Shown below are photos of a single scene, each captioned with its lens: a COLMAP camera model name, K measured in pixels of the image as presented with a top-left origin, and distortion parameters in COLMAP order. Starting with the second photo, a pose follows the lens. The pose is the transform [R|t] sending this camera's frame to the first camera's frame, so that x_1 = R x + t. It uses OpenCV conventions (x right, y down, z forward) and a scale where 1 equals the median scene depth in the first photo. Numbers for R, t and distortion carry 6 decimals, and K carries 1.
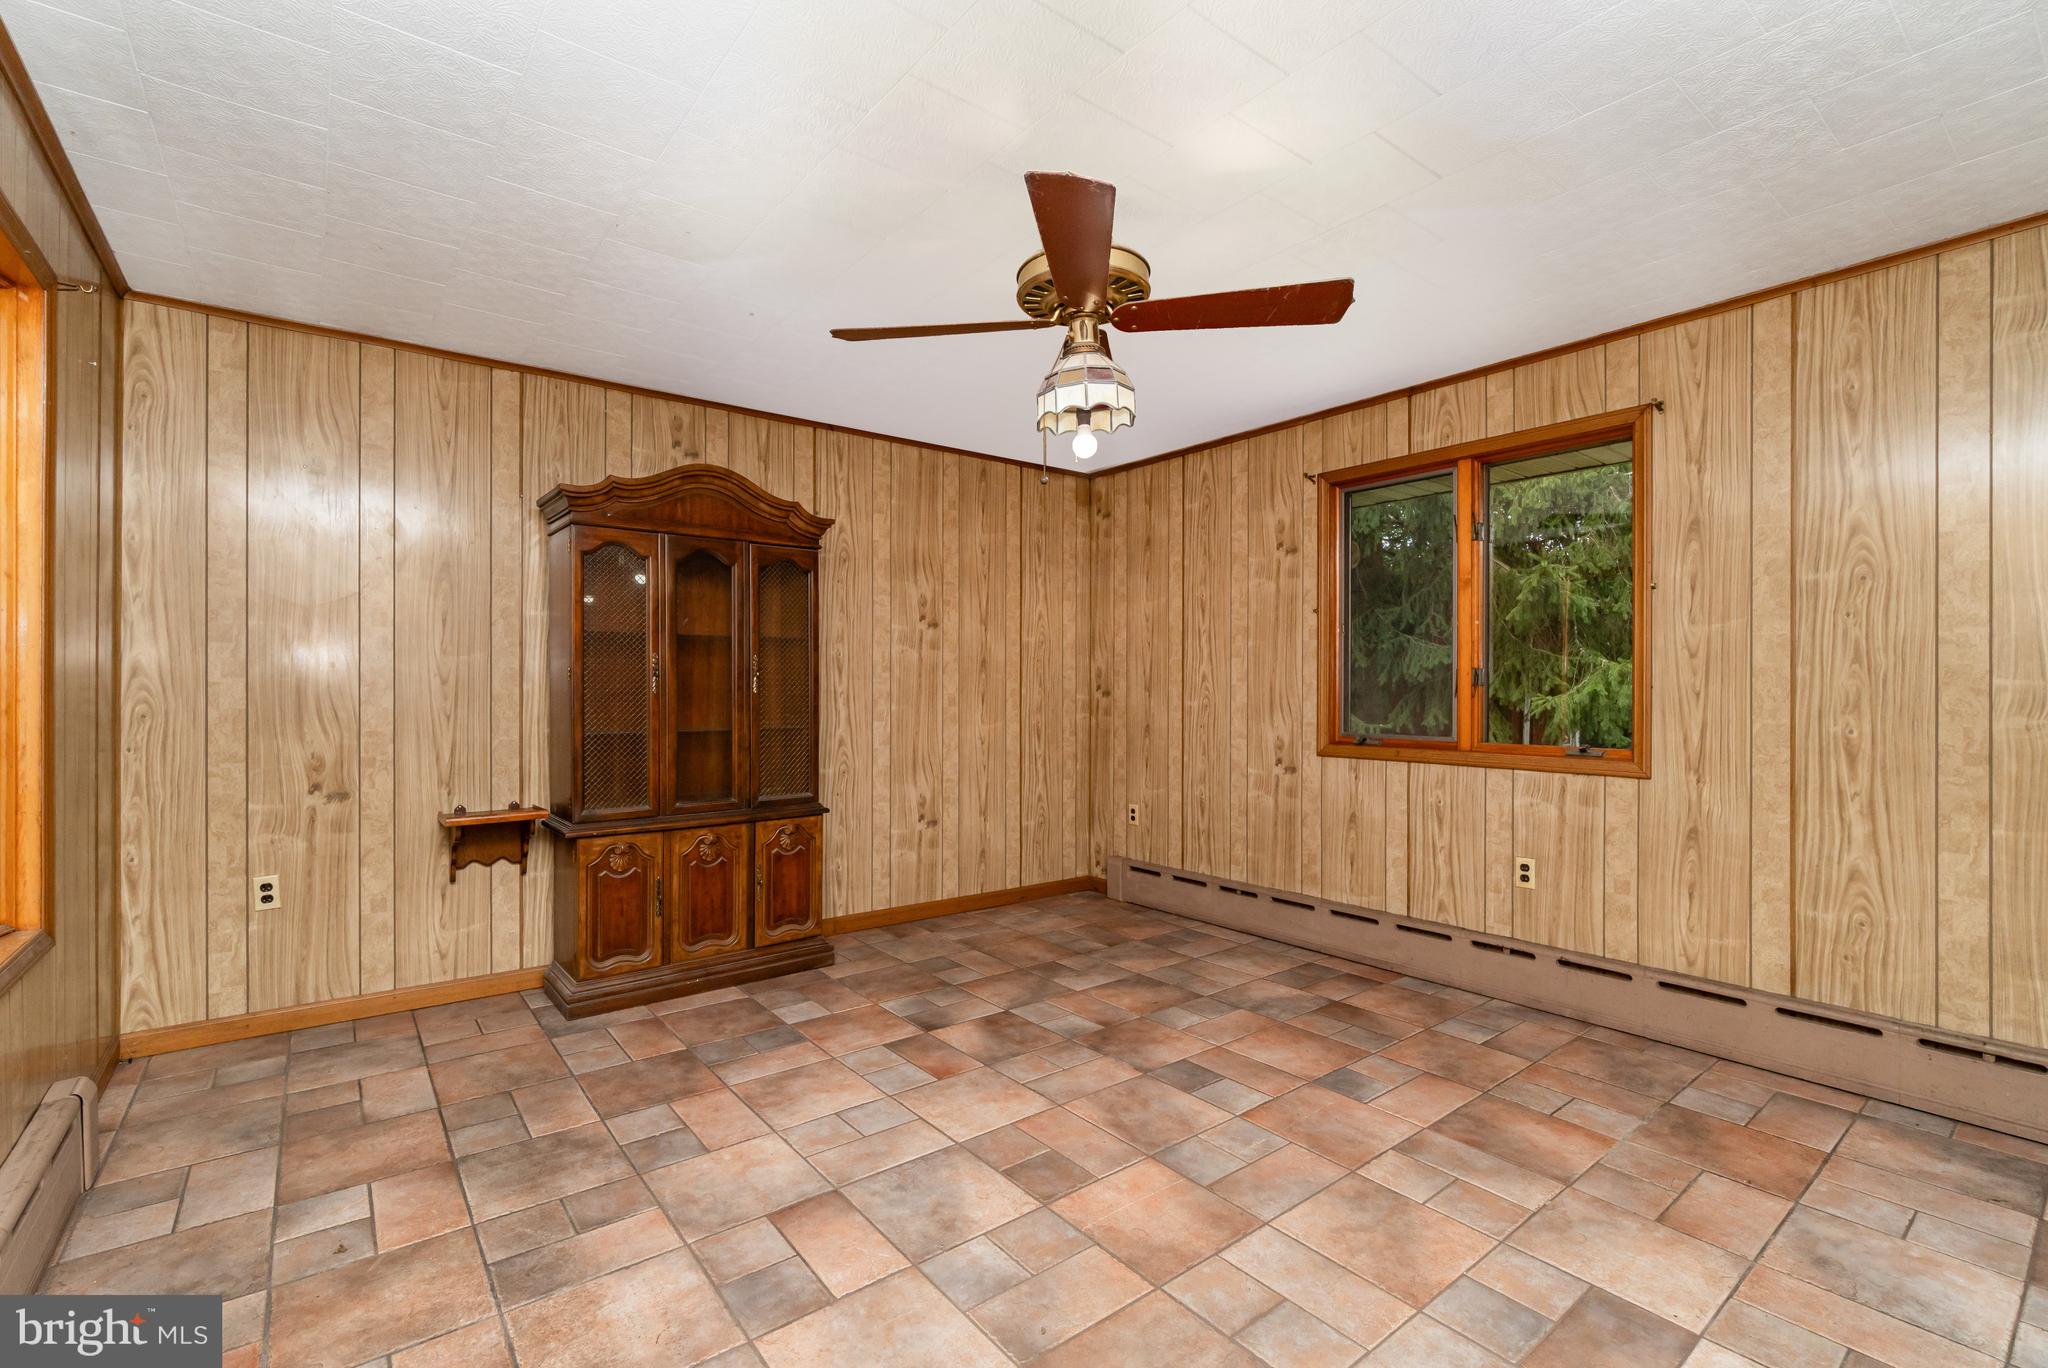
lens RADIAL K [[896.1, 0, 1000.7], [0, 896.1, 688.1], [0, 0, 1]] dist [-0.000650, -0.000017]
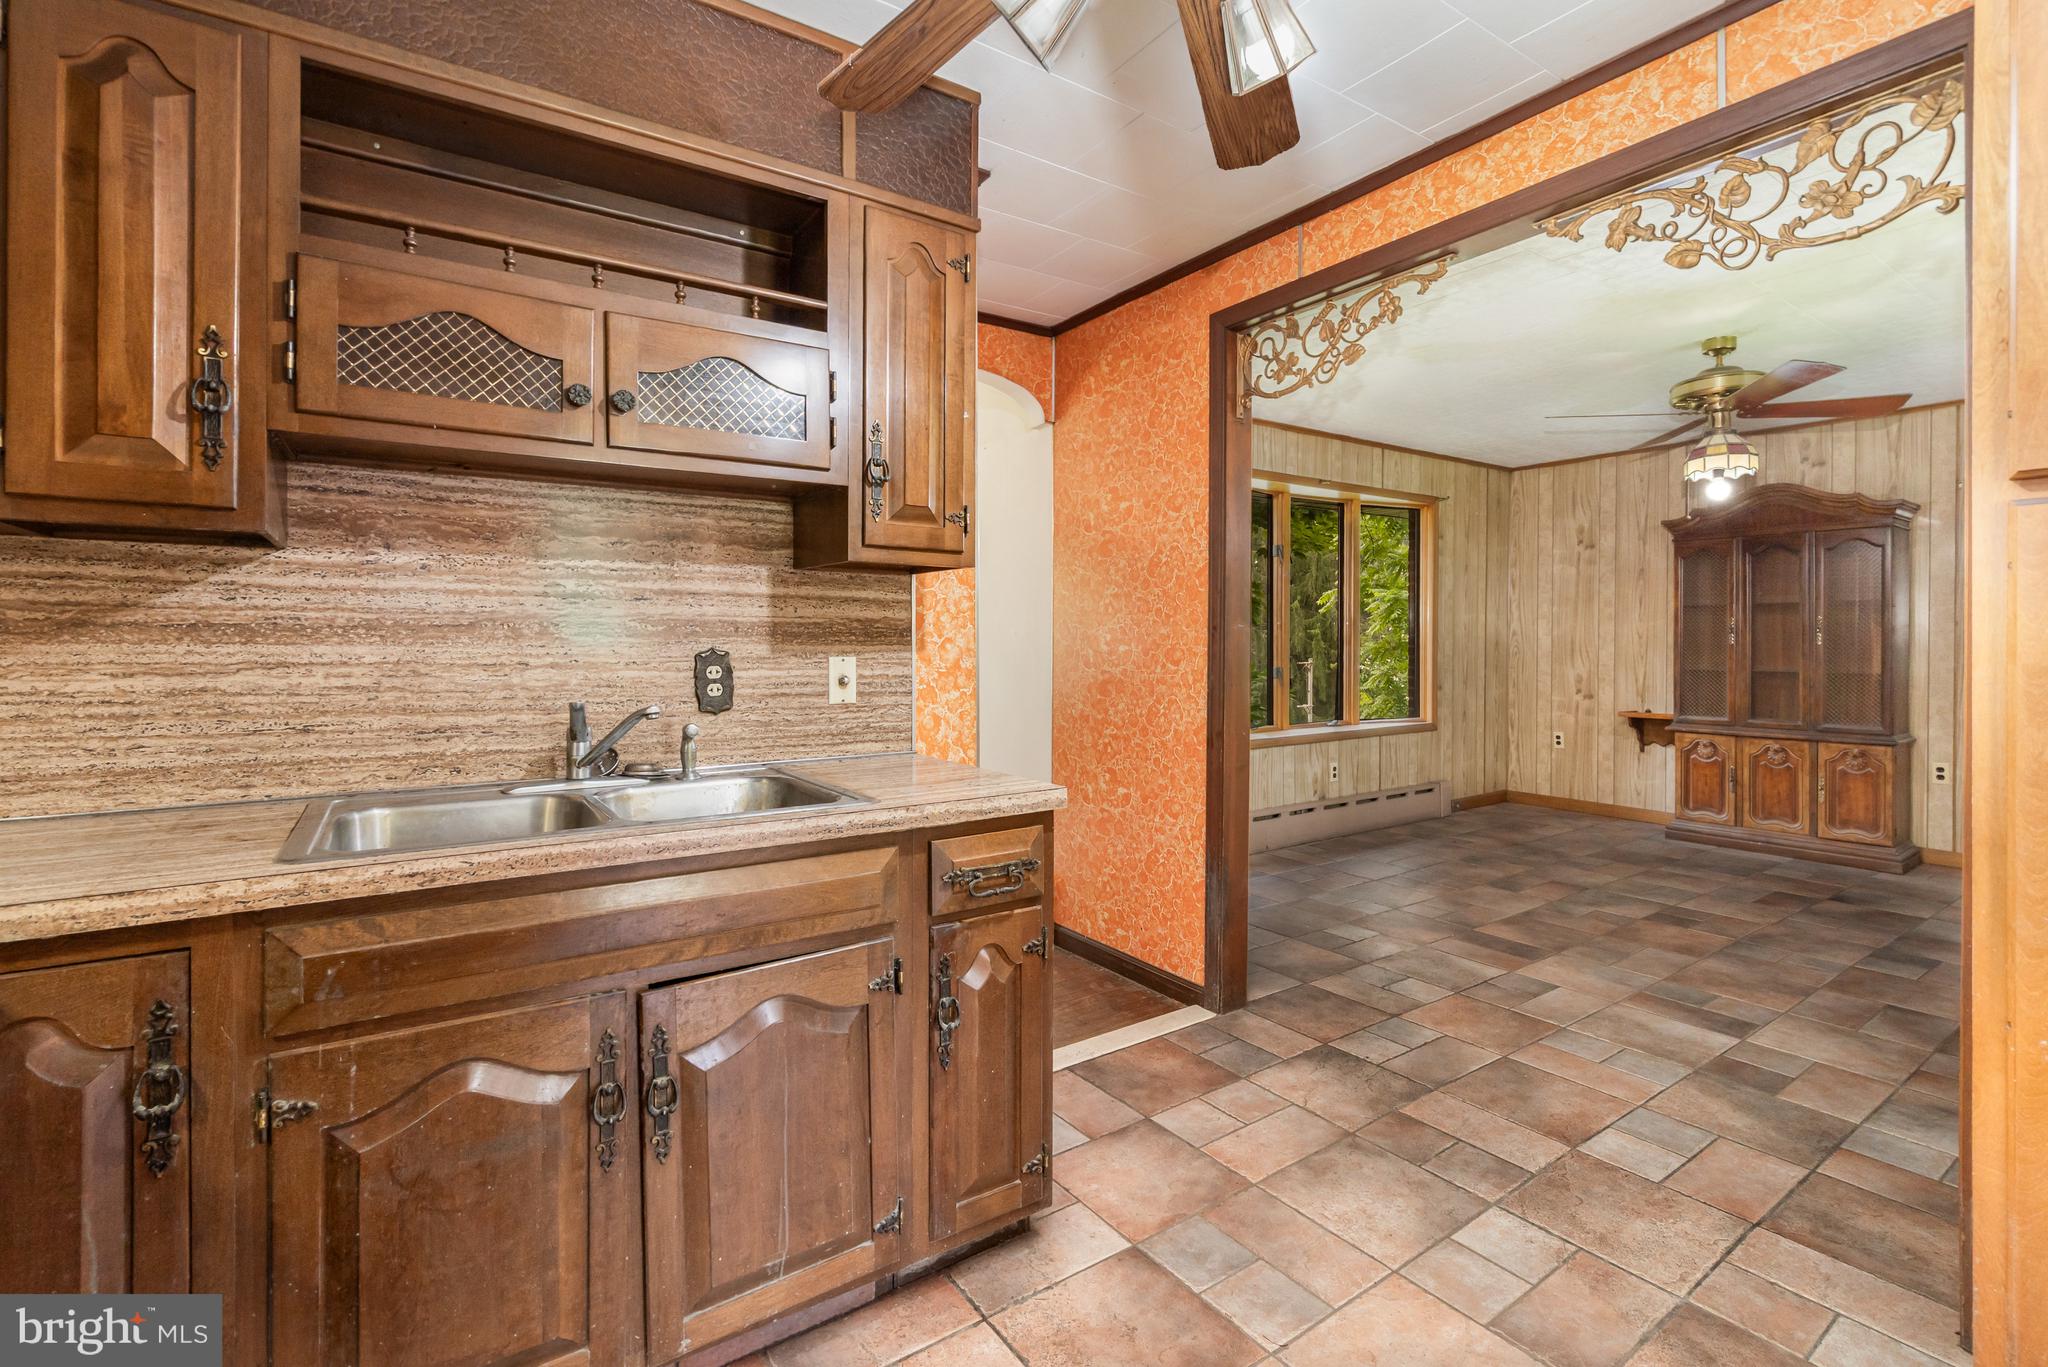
lens RADIAL K [[924.0, 0, 1034.0], [0, 924.0, 639.9], [0, 0, 1]] dist [-0.006050, -0.000431]
pose [[-0.047703, -0.001698, -0.998860, 1.636134], [-0.001514, 0.999998, -0.001627, 0.004224], [0.998860, 0.001434, -0.047706, -0.126870]]
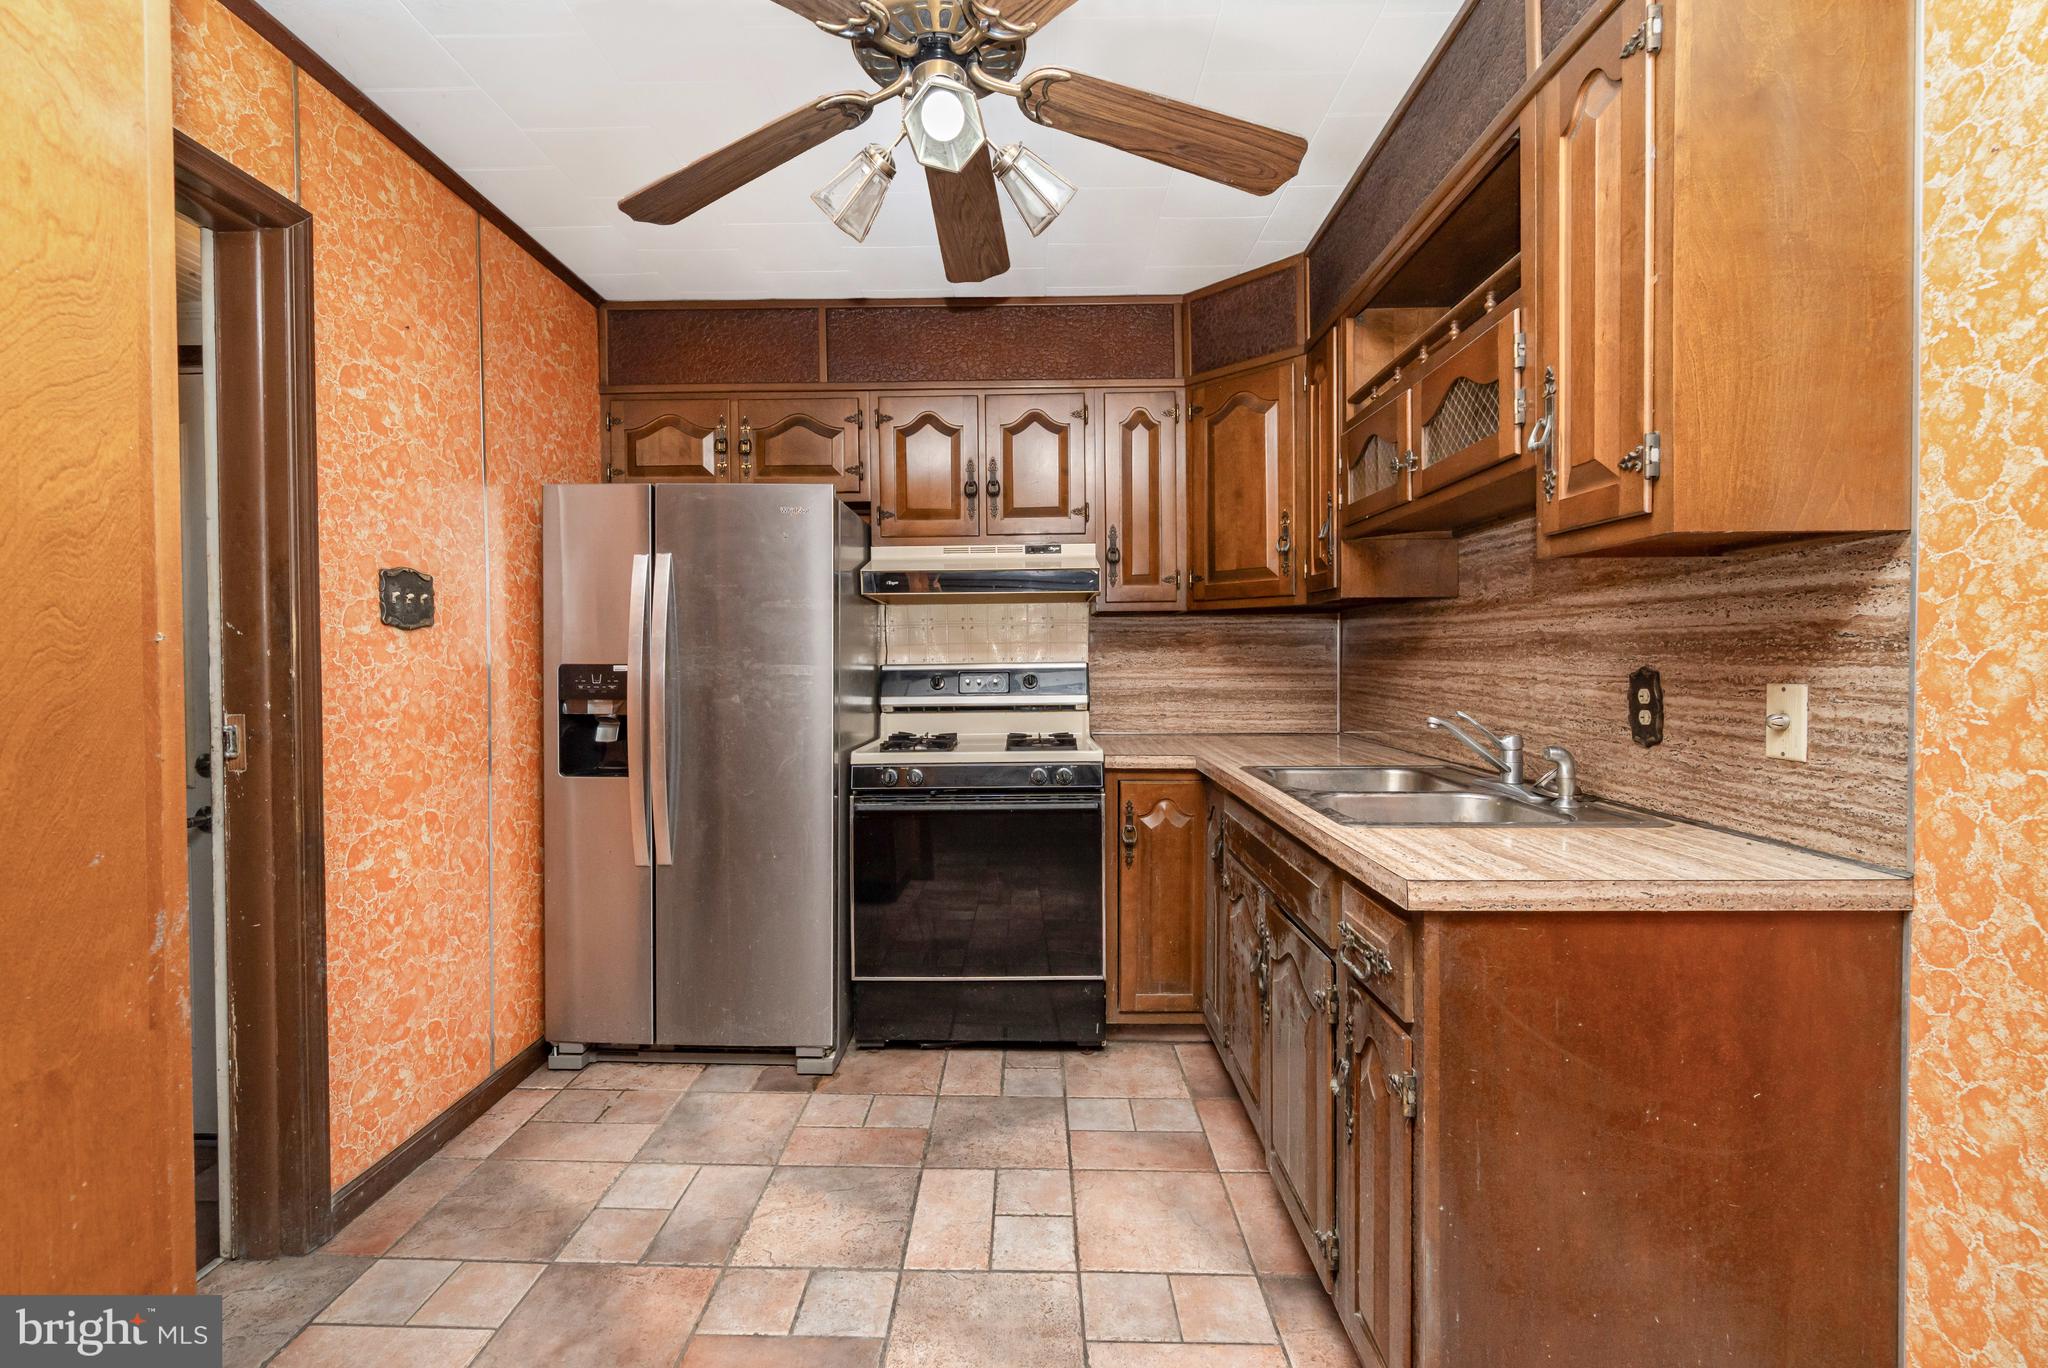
lens RADIAL K [[890.1, 0, 1002.0], [0, 890.1, 660.2], [0, 0, 1]] dist [-0.001801, 0.000120]
pose [[-0.778856, 0.003044, 0.627195, 0.796780], [0.007041, 0.999968, 0.003891, -0.000434], [-0.627163, 0.007447, -0.778852, 0.354158]]
